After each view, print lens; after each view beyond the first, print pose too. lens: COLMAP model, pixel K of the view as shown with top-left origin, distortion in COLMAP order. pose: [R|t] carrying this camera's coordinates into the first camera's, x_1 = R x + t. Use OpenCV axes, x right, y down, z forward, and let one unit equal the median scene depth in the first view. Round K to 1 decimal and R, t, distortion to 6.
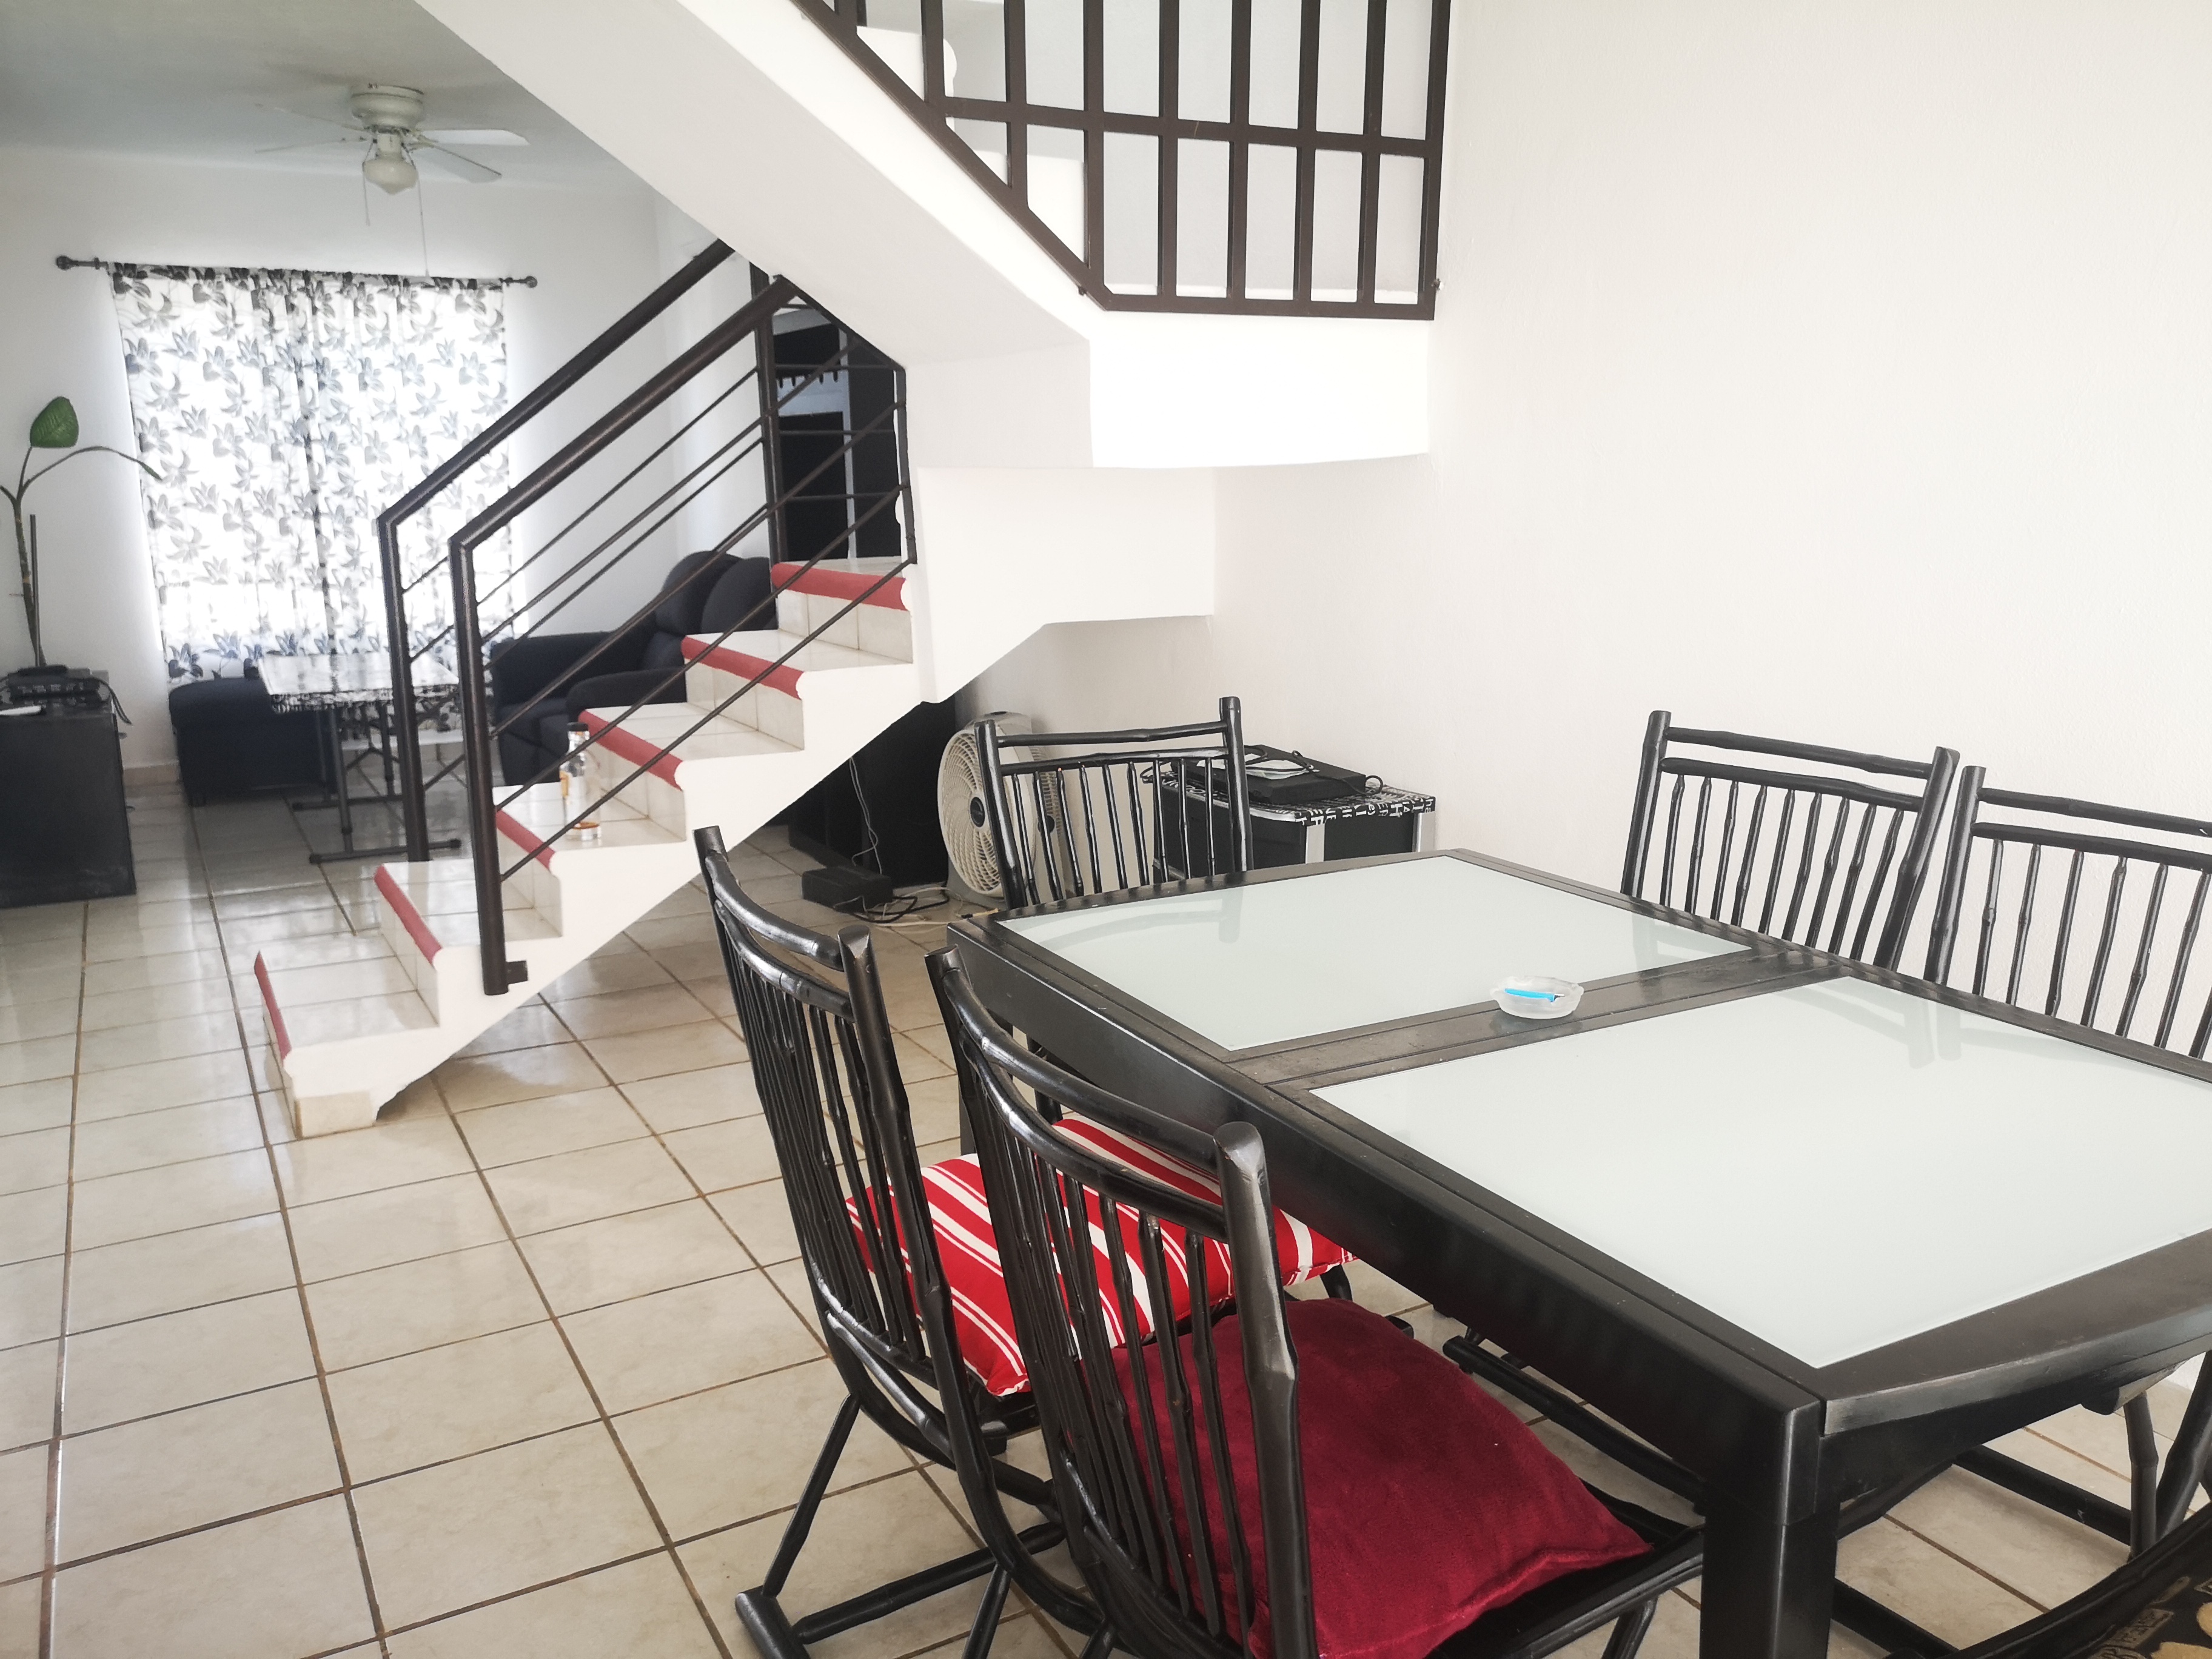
lens RADIAL K [[1712.2, 0, 1109.4], [0, 1712.2, 830.4], [0, 0, 1]] dist [0.056070, -0.058115]
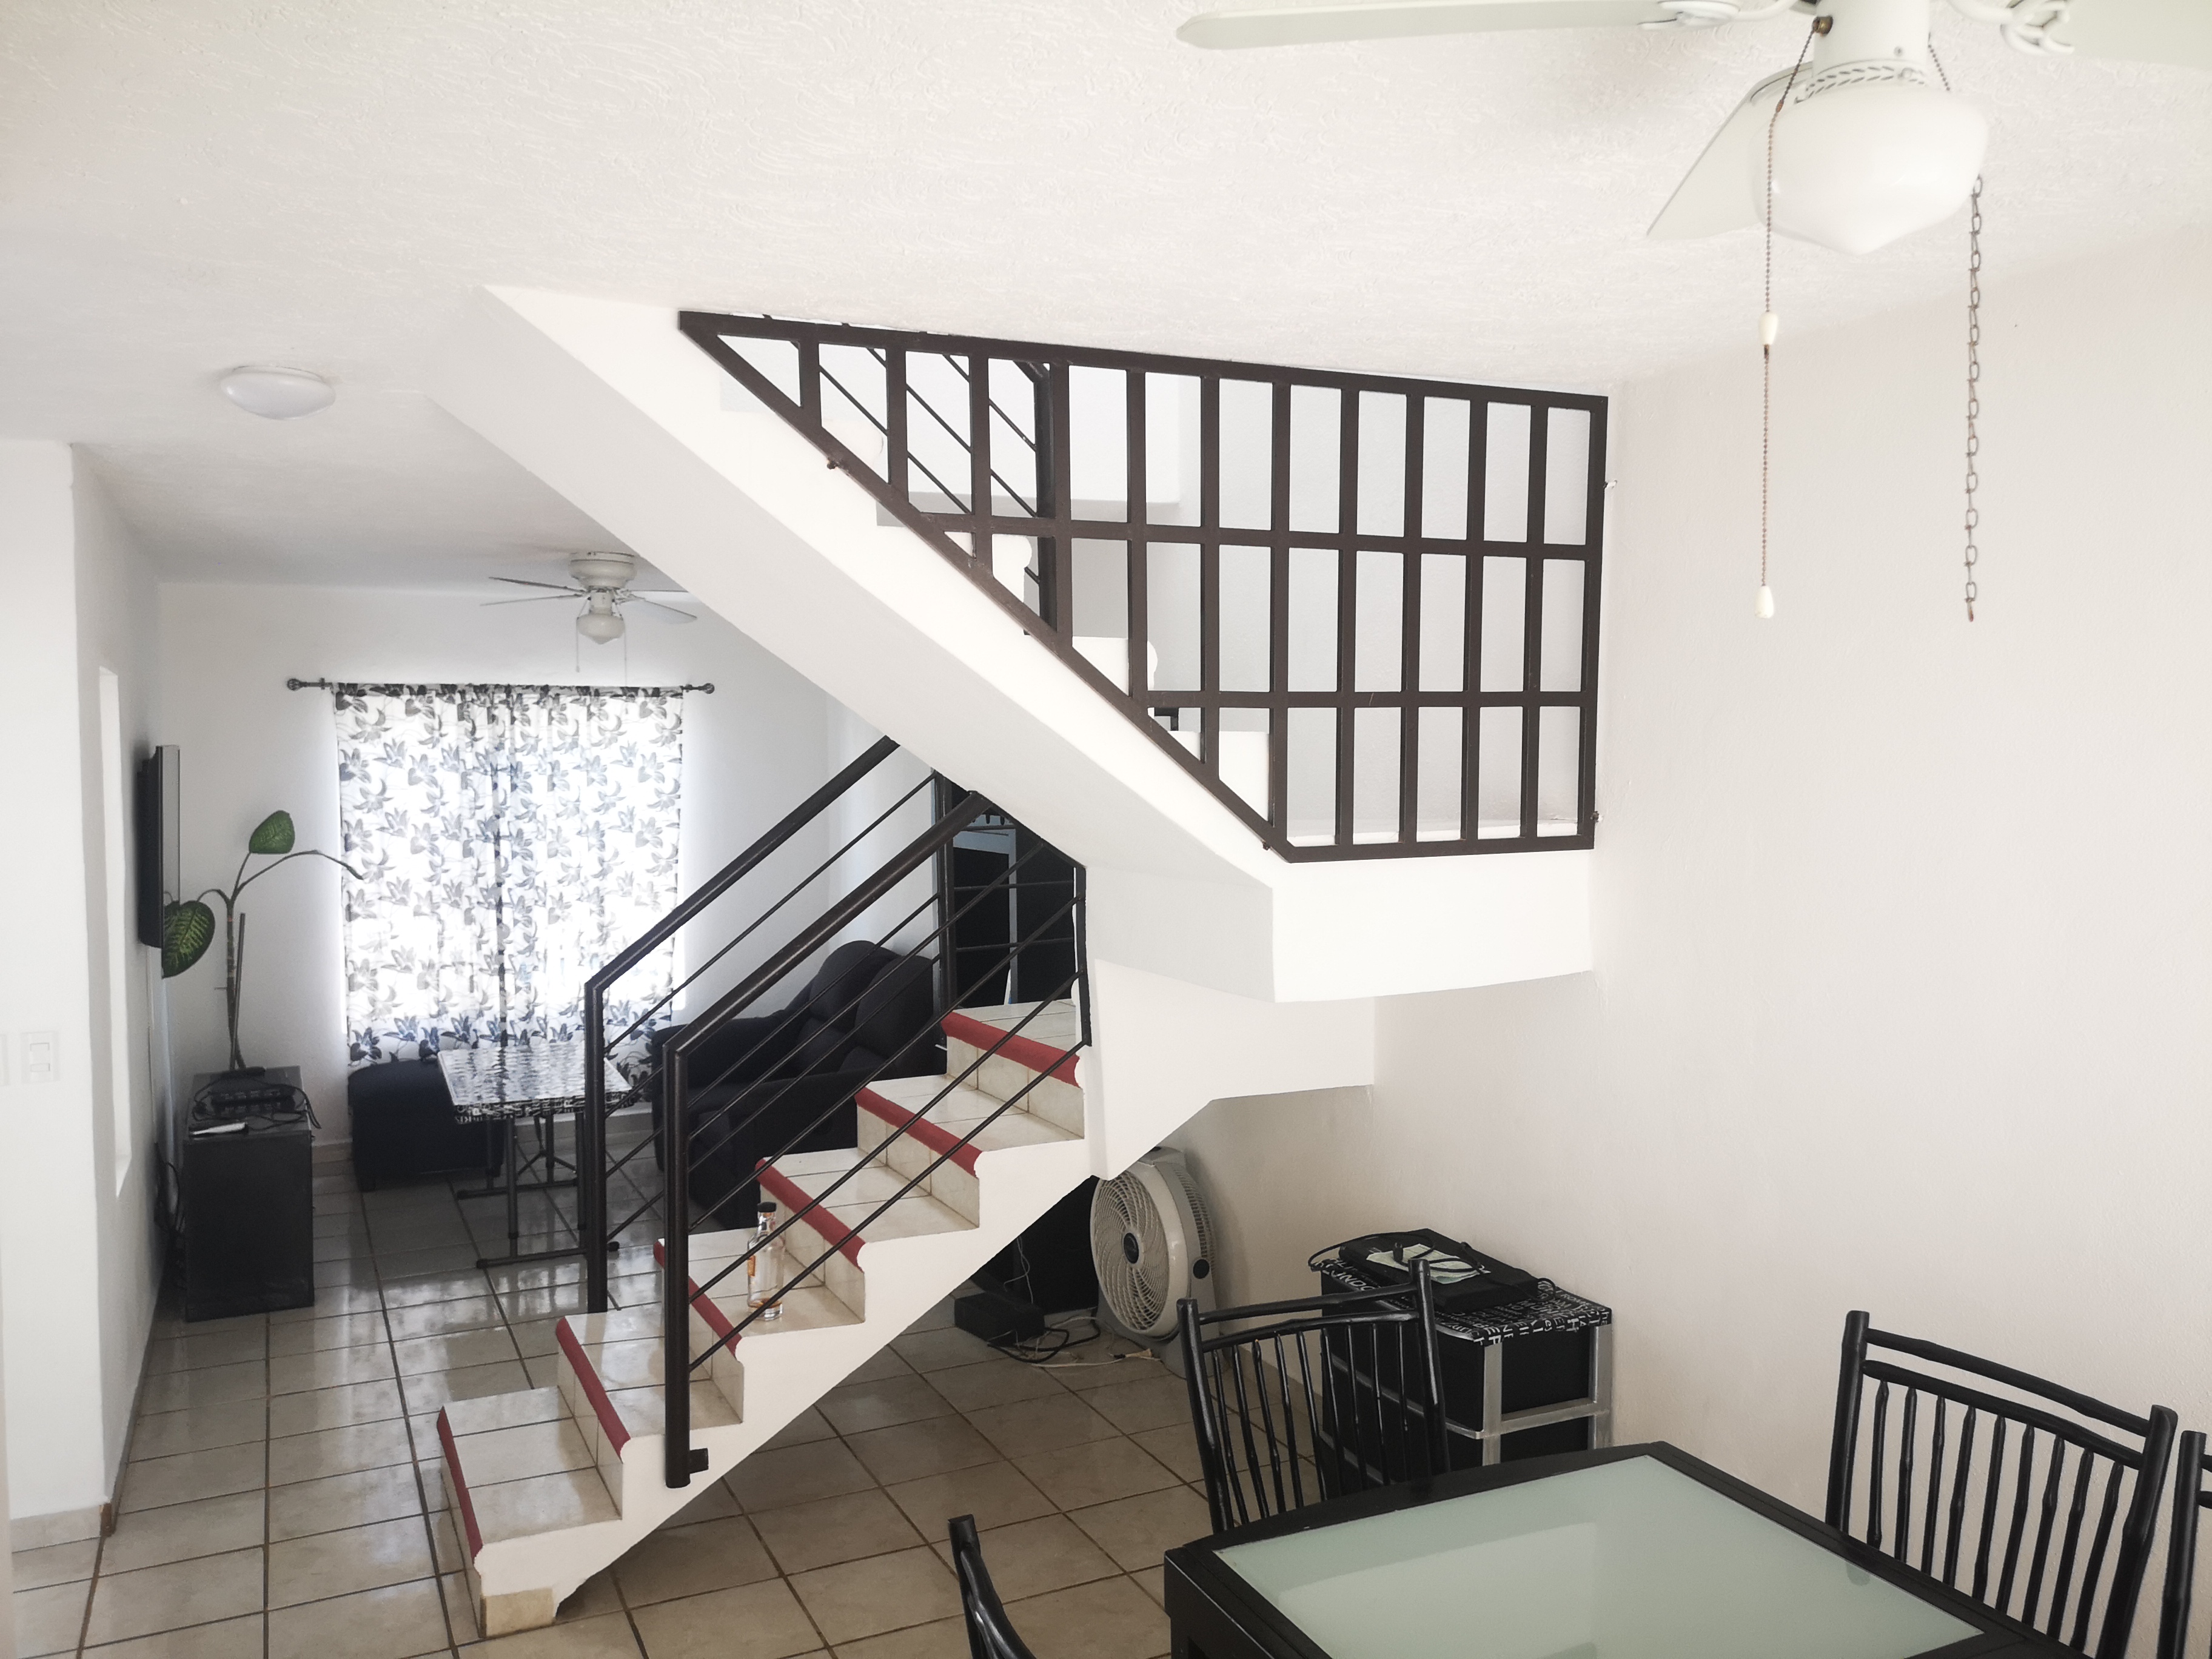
lens RADIAL K [[1707.4, 0, 1109.3], [0, 1707.4, 836.9], [0, 0, 1]] dist [0.072297, -0.078530]
pose [[0.998049, 0.004809, -0.062244, -0.035133], [-0.014915, 0.986523, -0.162944, -0.105788], [0.060621, 0.163555, 0.984670, -0.045244]]
